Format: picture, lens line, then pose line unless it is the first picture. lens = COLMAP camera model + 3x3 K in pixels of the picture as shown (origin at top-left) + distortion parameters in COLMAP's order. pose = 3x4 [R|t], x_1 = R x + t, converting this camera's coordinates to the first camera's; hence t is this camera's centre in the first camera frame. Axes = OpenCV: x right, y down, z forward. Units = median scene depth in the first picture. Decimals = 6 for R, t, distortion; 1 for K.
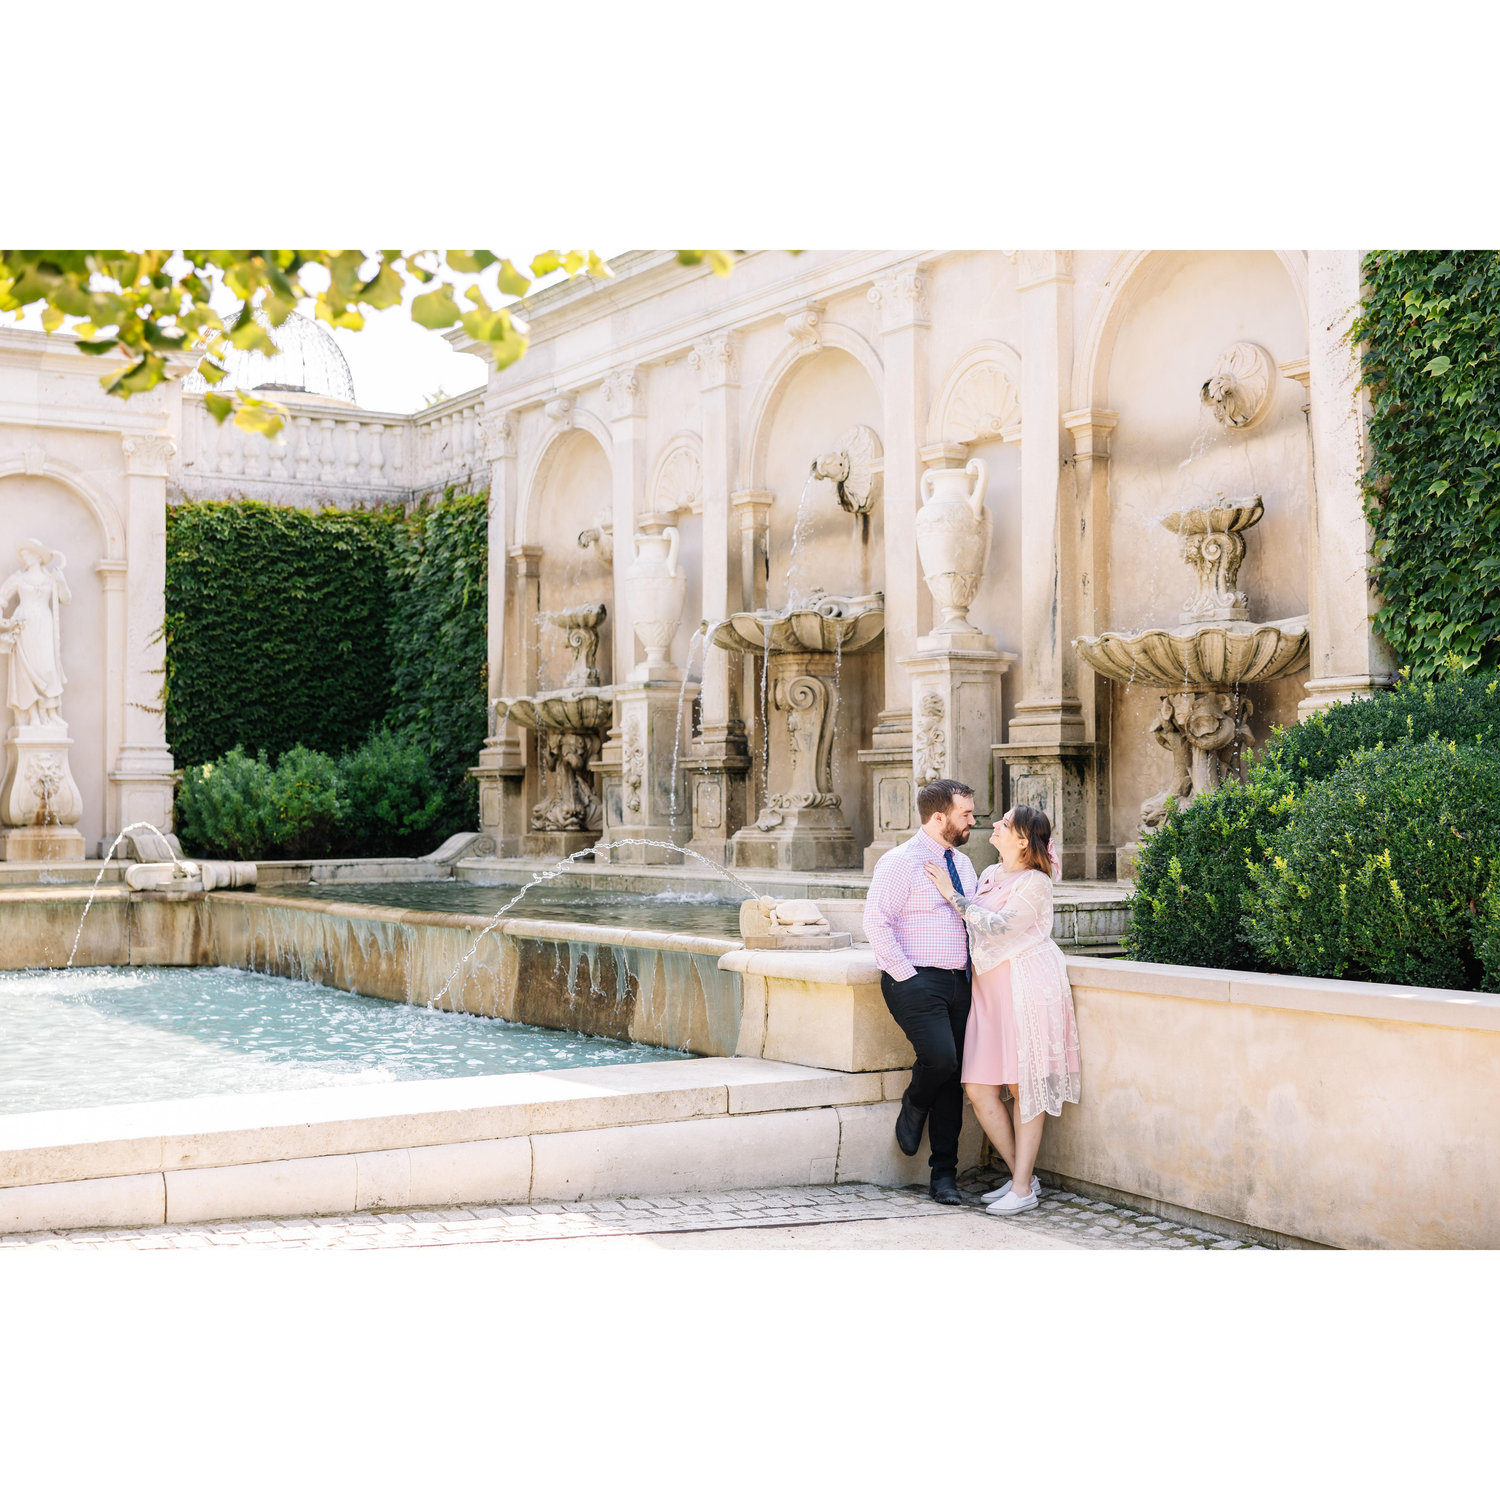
lens RADIAL K [[2500.3, 0, 750.0], [0, 2500.3, 750.0], [0, 0, 1]] dist [0.007314, 0.069497]
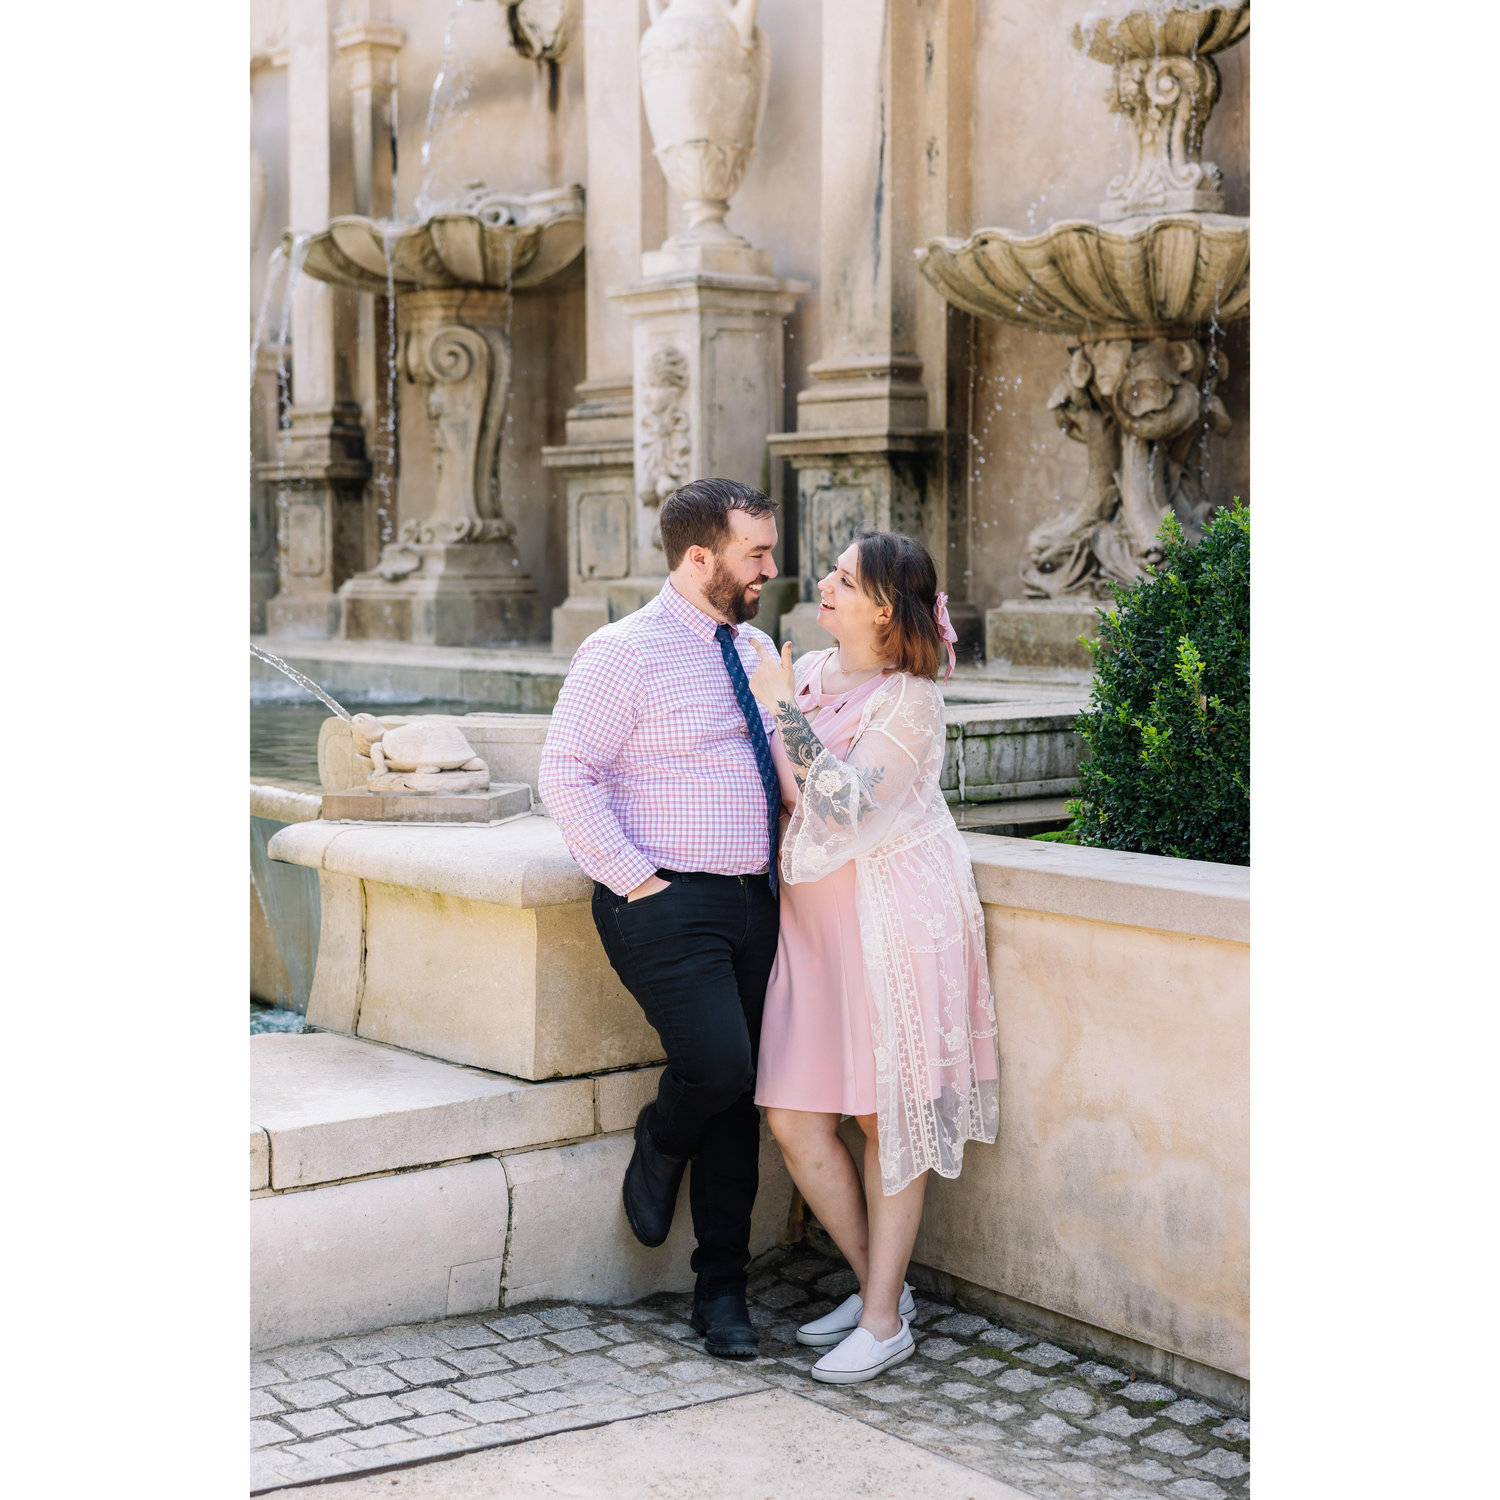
lens RADIAL K [[3222.5, 0, 728.2], [0, 3222.5, 748.9], [0, 0, 1]] dist [0.014534, -0.138748]
pose [[0.994960, -0.008162, 0.099936, 0.011567], [-0.000470, 0.996291, 0.086046, 0.007074], [-0.100268, -0.085659, 0.991266, 0.269139]]
